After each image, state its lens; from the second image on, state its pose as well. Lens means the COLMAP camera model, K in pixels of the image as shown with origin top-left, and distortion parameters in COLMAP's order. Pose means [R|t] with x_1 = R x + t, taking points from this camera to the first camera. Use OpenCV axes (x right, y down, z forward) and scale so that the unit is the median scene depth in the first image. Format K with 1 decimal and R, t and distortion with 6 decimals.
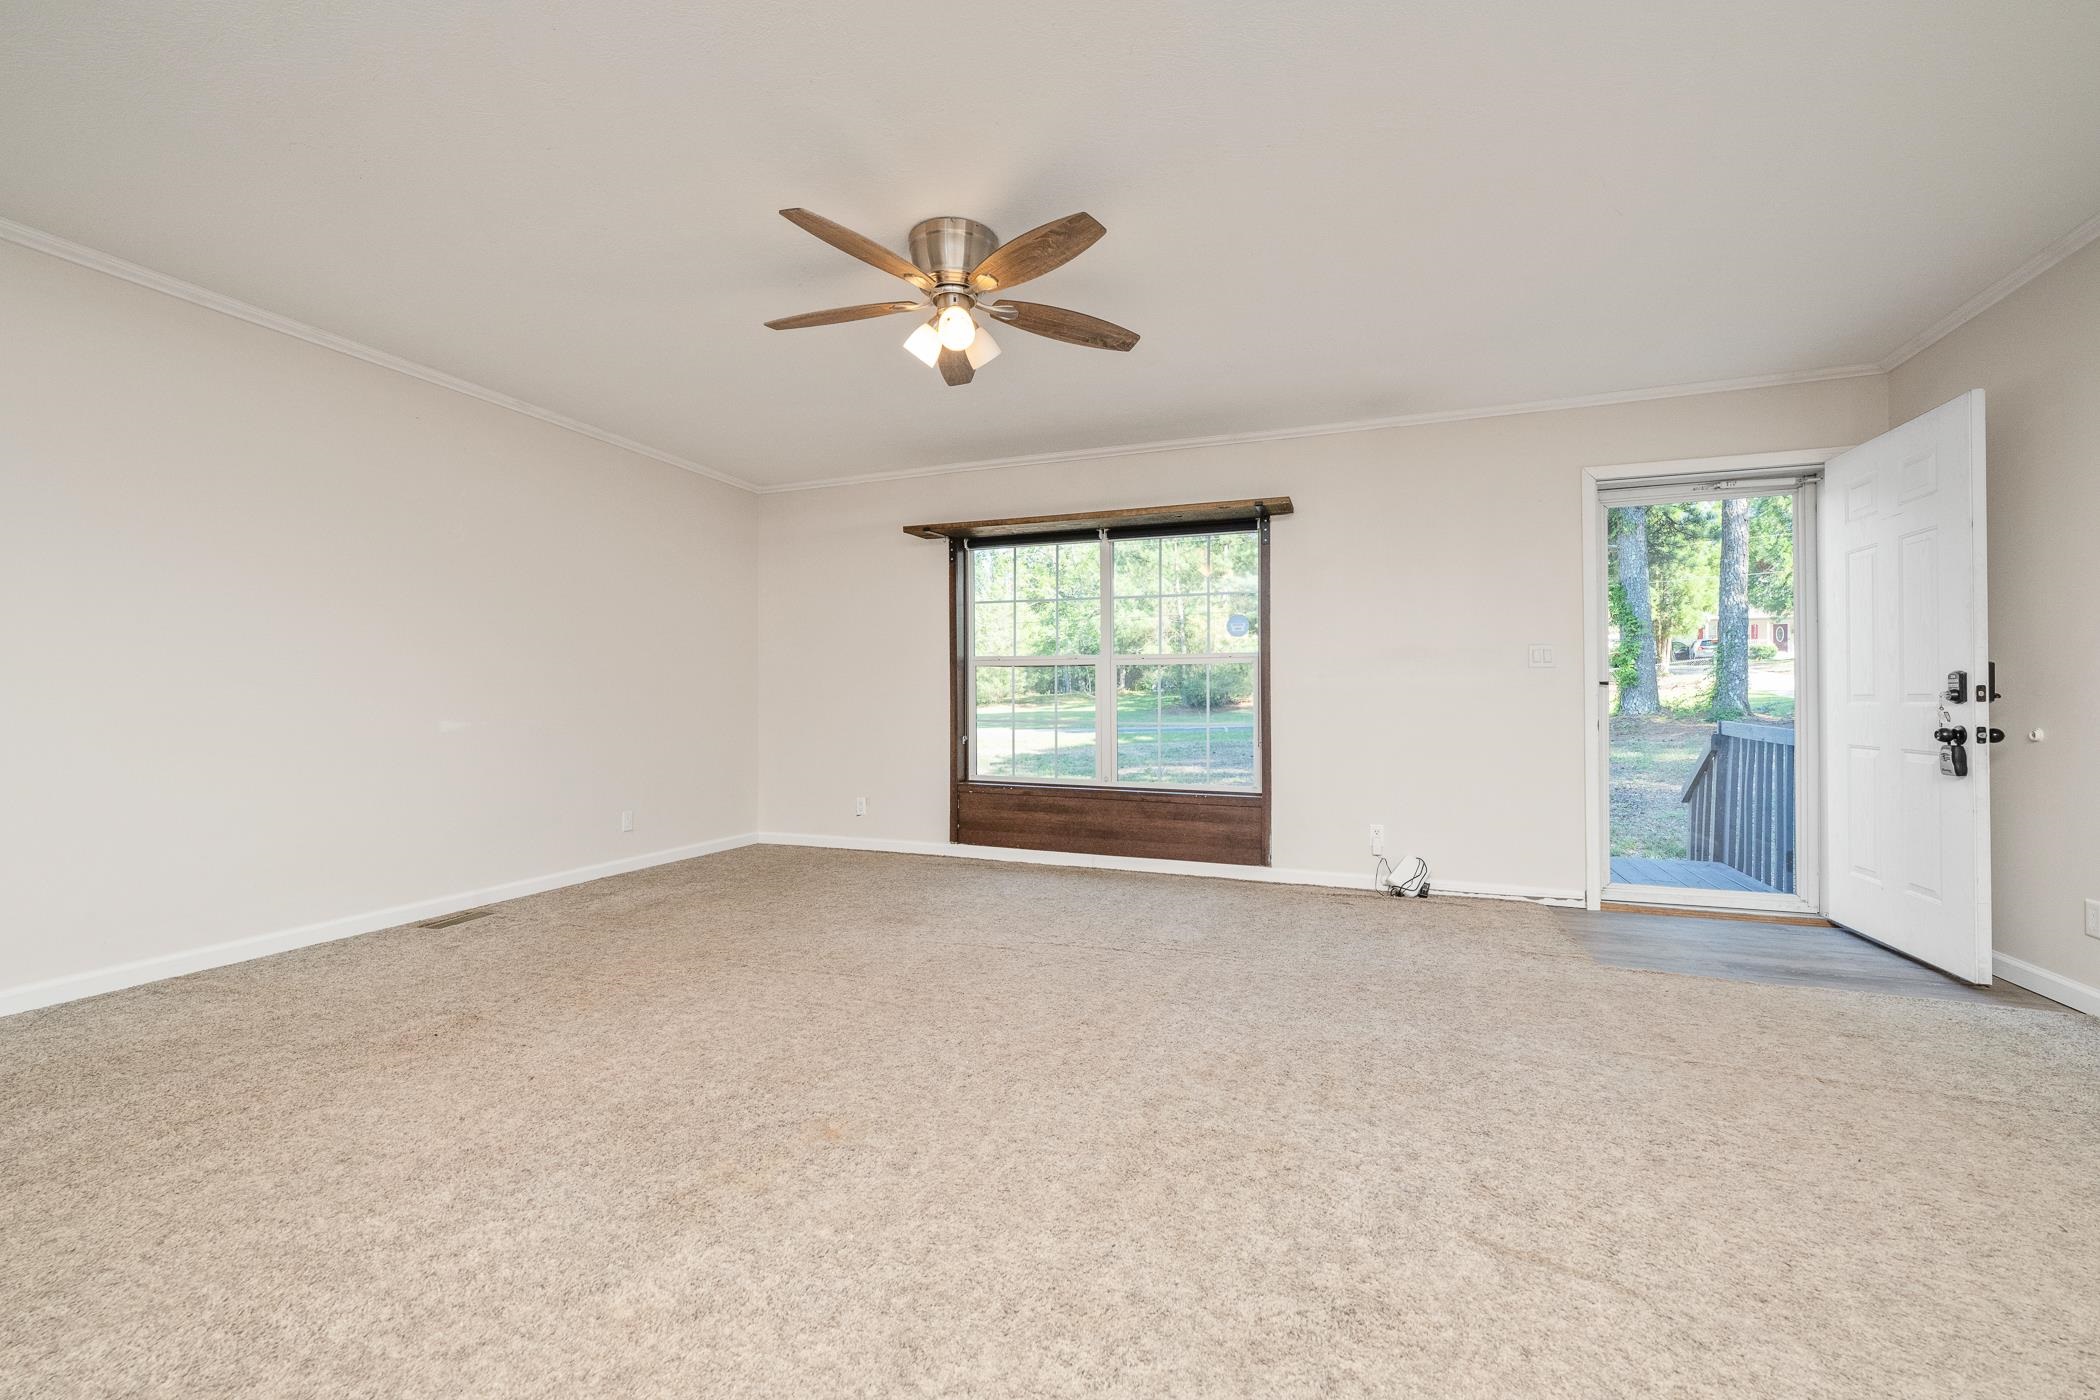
lens RADIAL K [[833.1, 0, 1057.1], [0, 833.1, 707.0], [0, 0, 1]] dist [-0.004415, 0.000180]
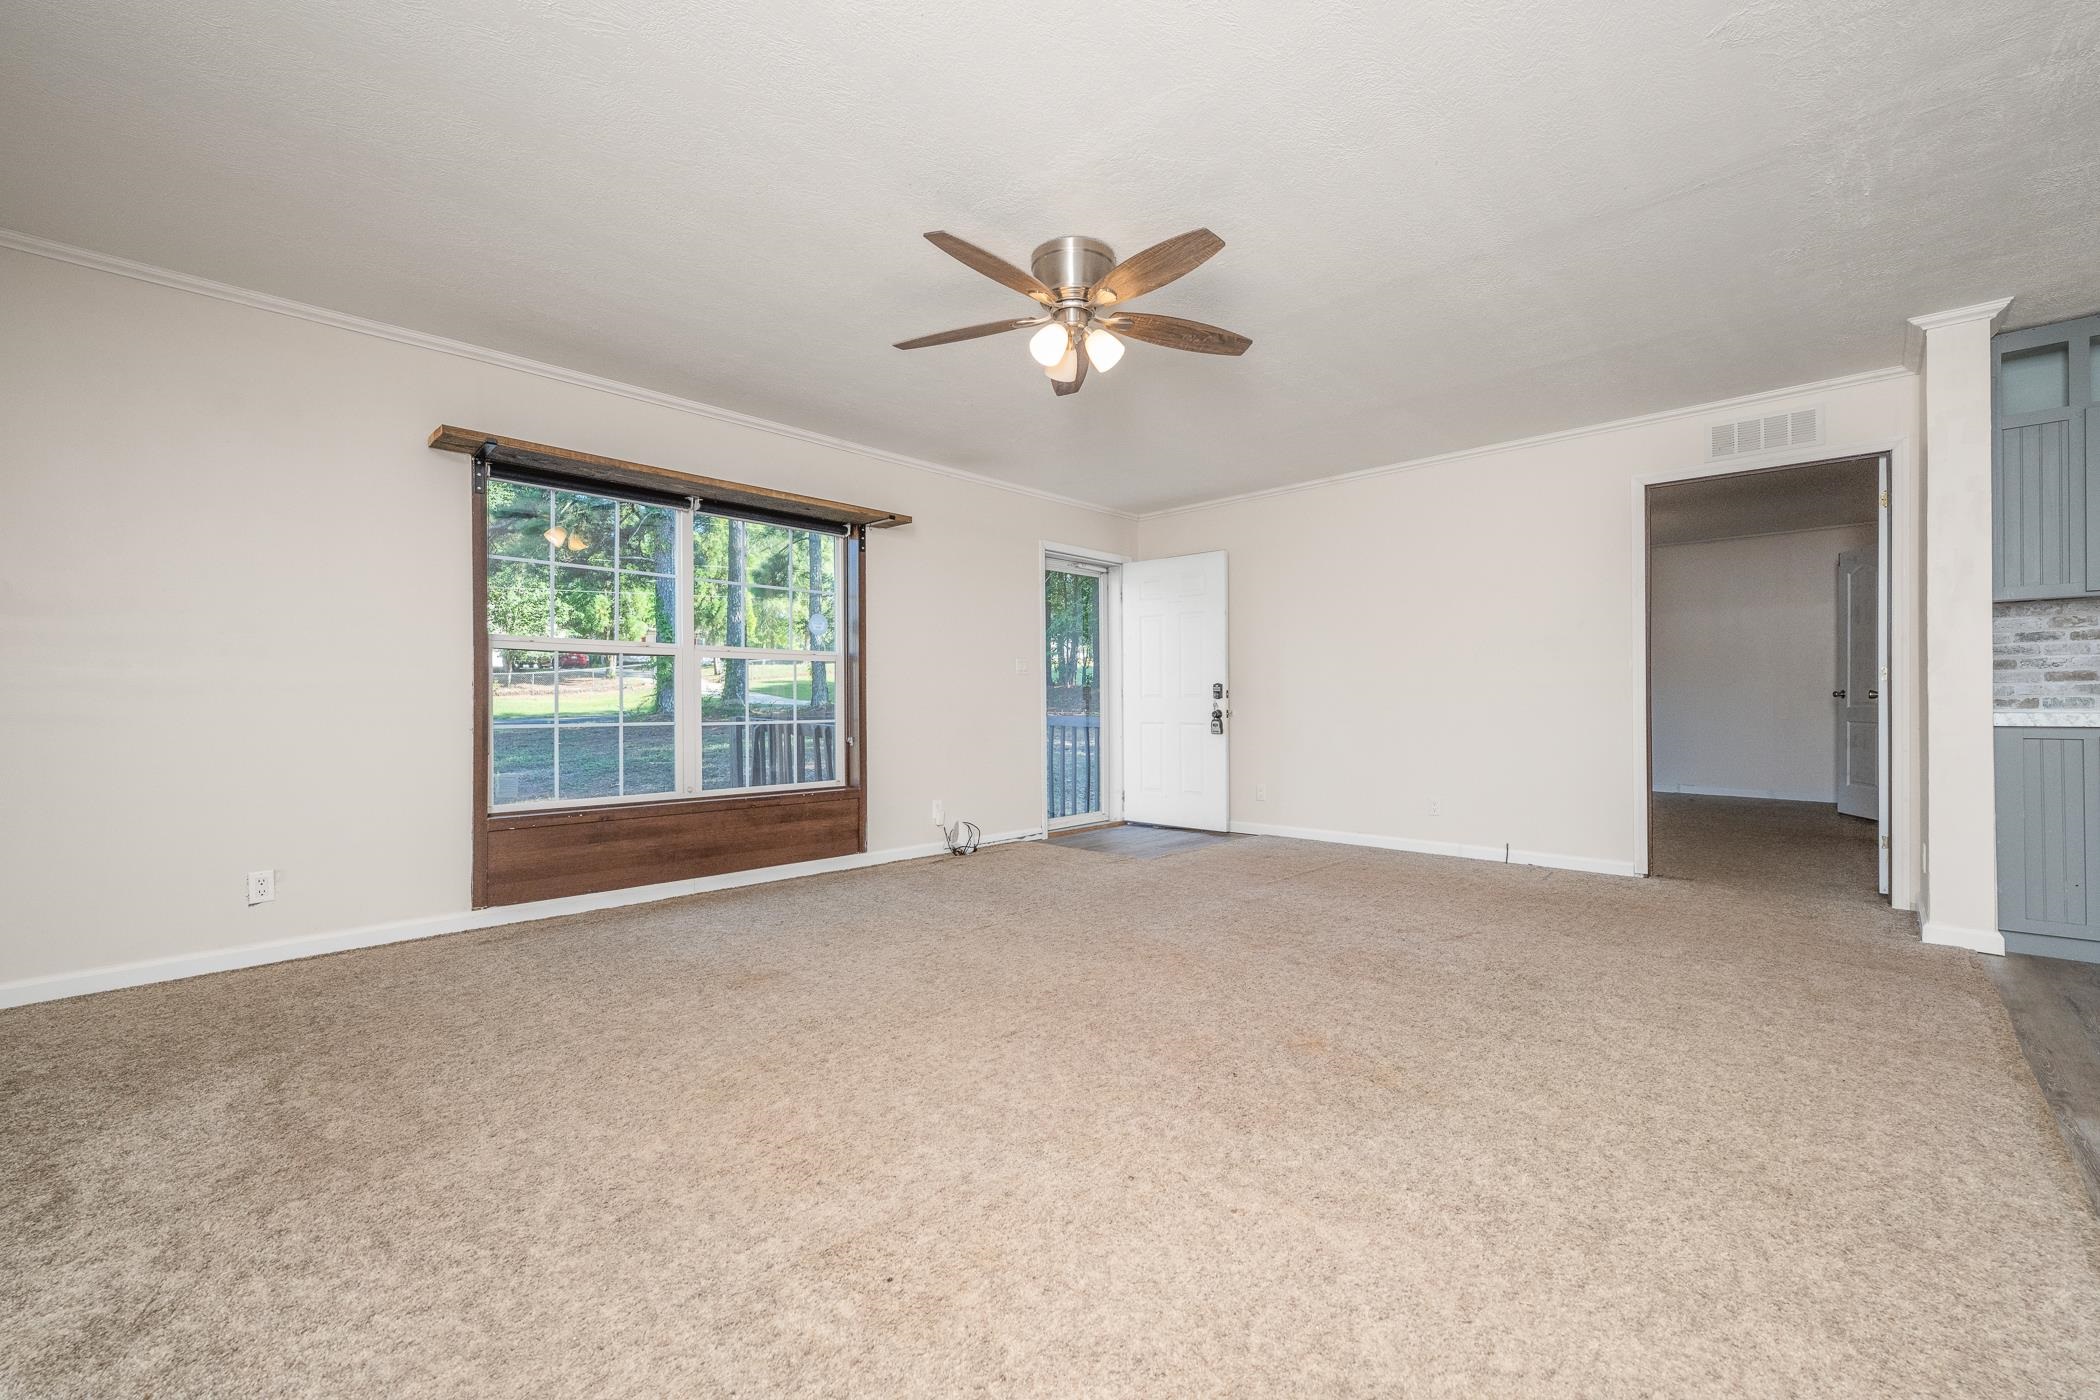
lens RADIAL K [[833.1, 0, 1054.2], [0, 833.1, 699.2], [0, 0, 1]] dist [-0.004415, 0.000180]
pose [[0.404672, -0.000029, 0.914462, -0.636433], [0.008937, 0.999952, -0.003923, 0.000785], [-0.914418, 0.009760, 0.404653, 0.346197]]
